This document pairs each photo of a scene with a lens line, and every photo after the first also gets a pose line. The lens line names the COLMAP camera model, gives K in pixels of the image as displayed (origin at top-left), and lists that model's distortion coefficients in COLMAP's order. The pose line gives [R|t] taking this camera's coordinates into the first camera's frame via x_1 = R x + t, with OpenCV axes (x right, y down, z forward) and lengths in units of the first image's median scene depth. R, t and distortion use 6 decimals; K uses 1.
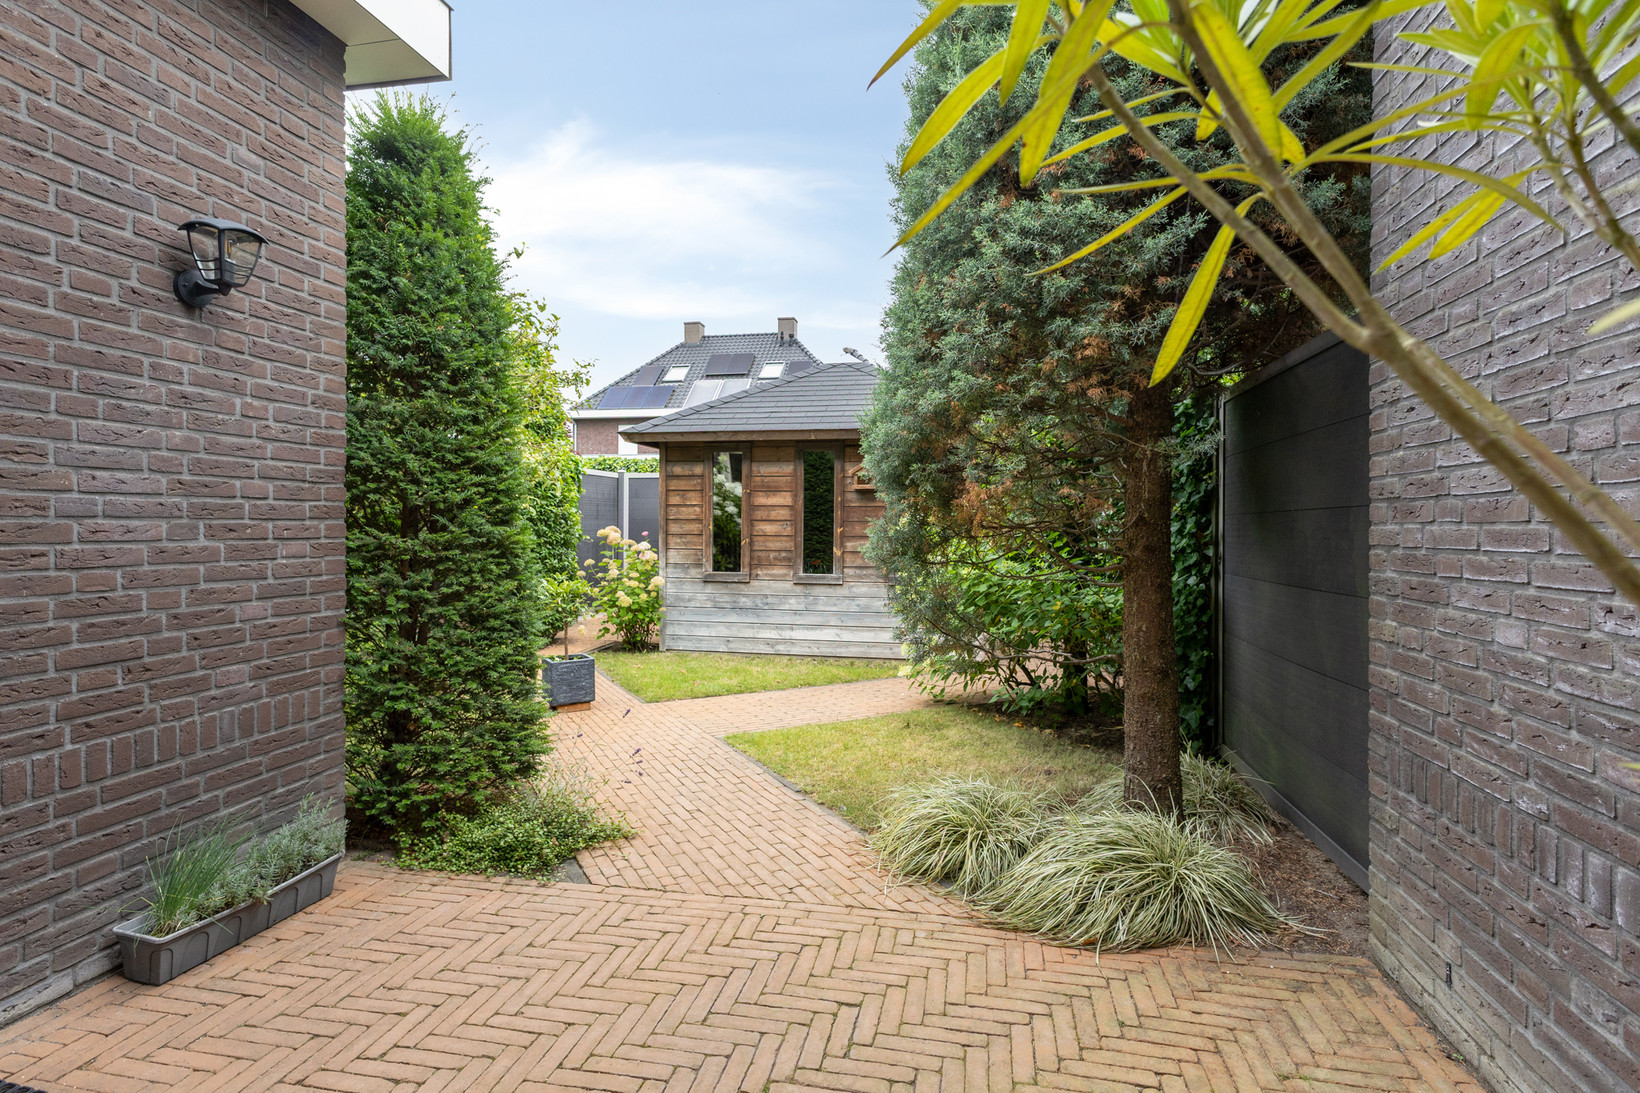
lens RADIAL K [[792.4, 0, 822.0], [0, 792.4, 536.3], [0, 0, 1]] dist [-0.001538, -0.000033]
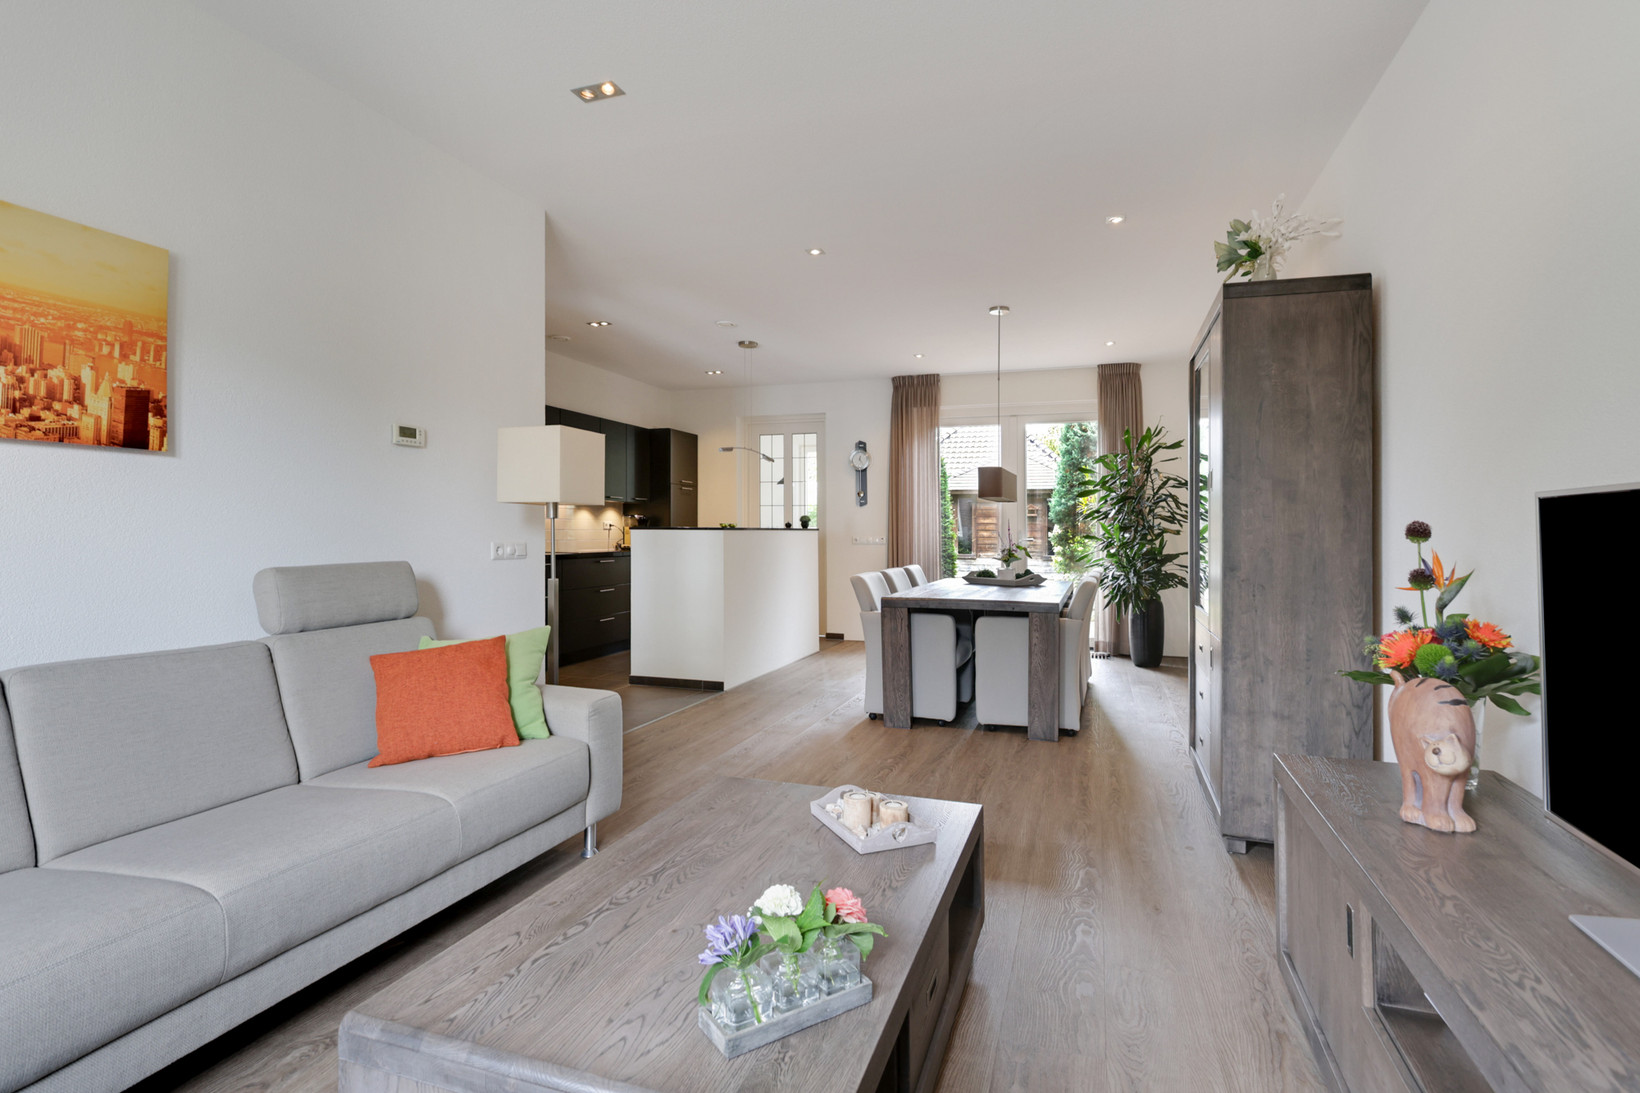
lens RADIAL K [[792.4, 0, 821.3], [0, 792.4, 504.3], [0, 0, 1]] dist [-0.001538, -0.000033]
pose [[0.991599, -0.003901, -0.129290, -0.234658], [-0.002363, 0.998832, -0.048260, 0.015619], [0.129328, 0.048160, 0.990432, -1.233348]]
